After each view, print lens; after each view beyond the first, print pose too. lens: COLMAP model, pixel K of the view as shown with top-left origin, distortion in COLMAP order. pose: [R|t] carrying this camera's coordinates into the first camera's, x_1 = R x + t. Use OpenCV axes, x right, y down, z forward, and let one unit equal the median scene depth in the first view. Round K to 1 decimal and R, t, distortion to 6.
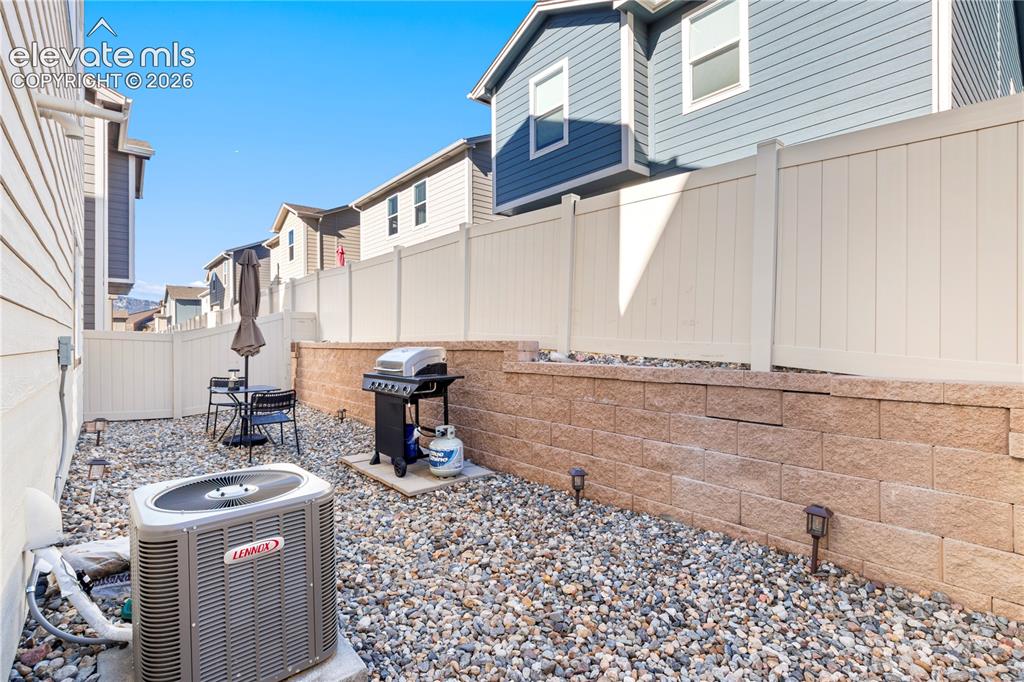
lens RADIAL K [[479.1, 0, 506.1], [0, 479.1, 340.7], [0, 0, 1]] dist [-0.000510, -0.000395]
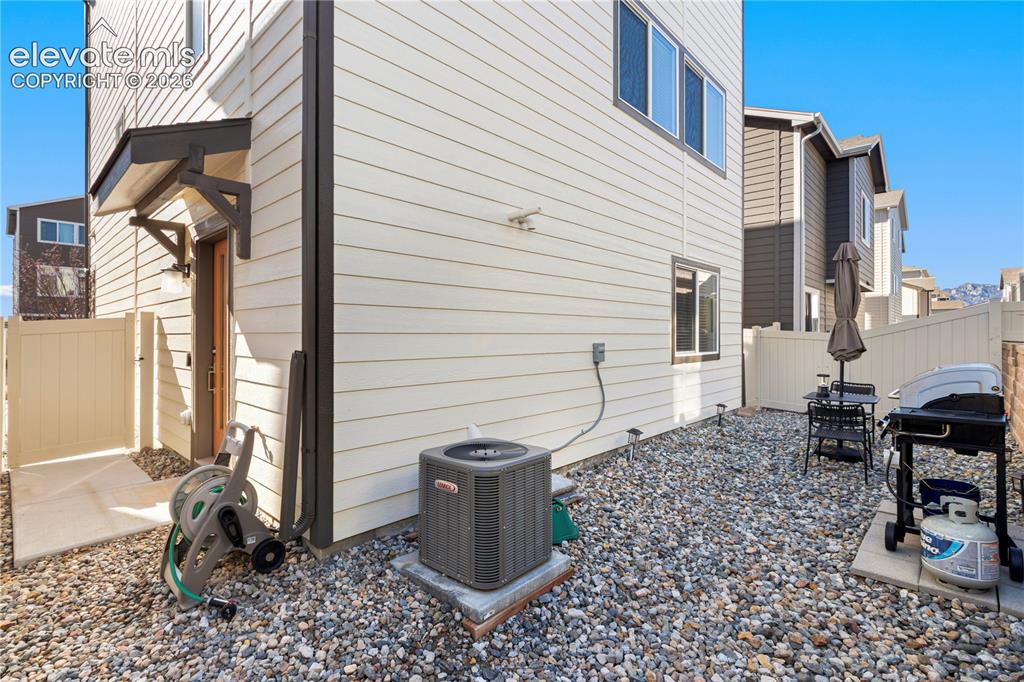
lens RADIAL K [[479.1, 0, 506.1], [0, 479.1, 340.7], [0, 0, 1]] dist [-0.000510, -0.000395]
pose [[0.117116, 0.017410, -0.992966, 0.411491], [-0.000678, 0.999847, 0.017451, -0.031478], [0.993118, -0.001371, 0.117110, 0.378577]]
